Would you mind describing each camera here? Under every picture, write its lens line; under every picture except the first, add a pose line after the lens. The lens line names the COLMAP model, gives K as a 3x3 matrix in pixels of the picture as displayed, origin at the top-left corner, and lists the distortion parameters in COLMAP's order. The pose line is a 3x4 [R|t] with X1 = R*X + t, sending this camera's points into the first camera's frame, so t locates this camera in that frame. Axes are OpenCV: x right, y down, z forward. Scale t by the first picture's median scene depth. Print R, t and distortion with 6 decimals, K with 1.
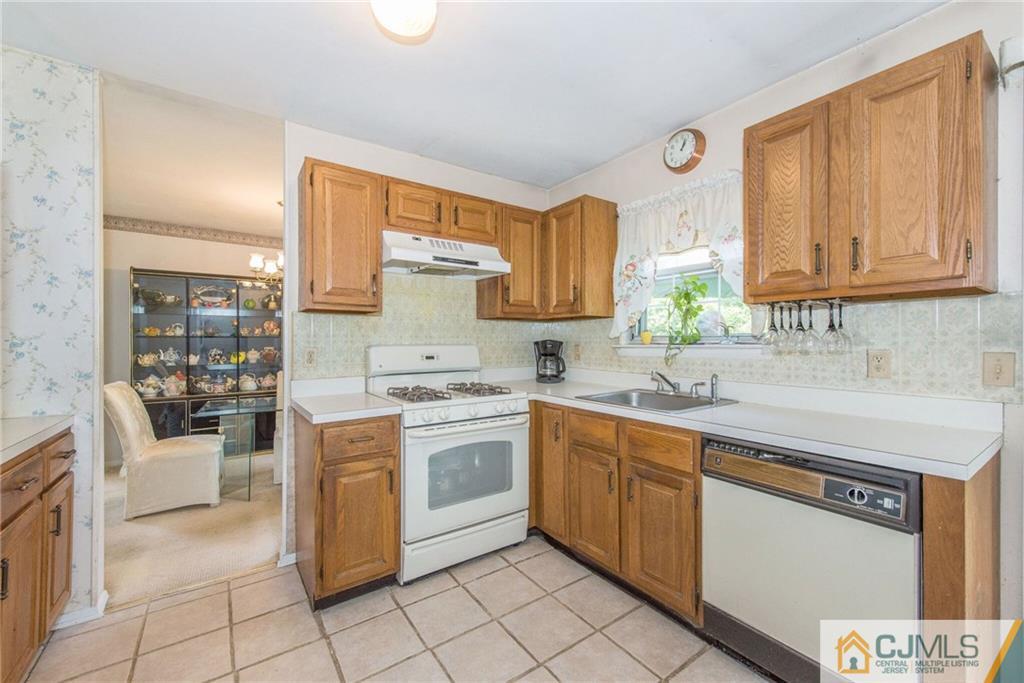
lens RADIAL K [[412.5, 0, 519.2], [0, 412.5, 340.1], [0, 0, 1]] dist [-0.000834, -0.000430]
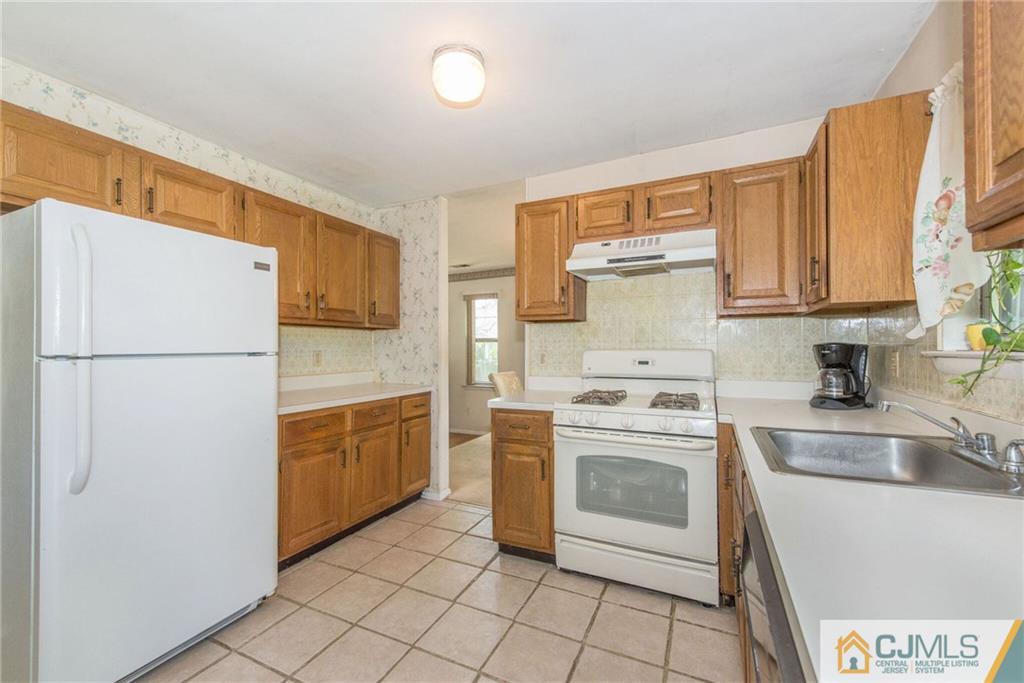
lens RADIAL K [[412.5, 0, 517.1], [0, 412.5, 342.4], [0, 0, 1]] dist [-0.000834, -0.000430]
pose [[0.485765, -0.009038, -0.874043, 0.538171], [0.004508, 0.999959, -0.007835, 0.001758], [0.874078, -0.000134, 0.485786, 0.323108]]
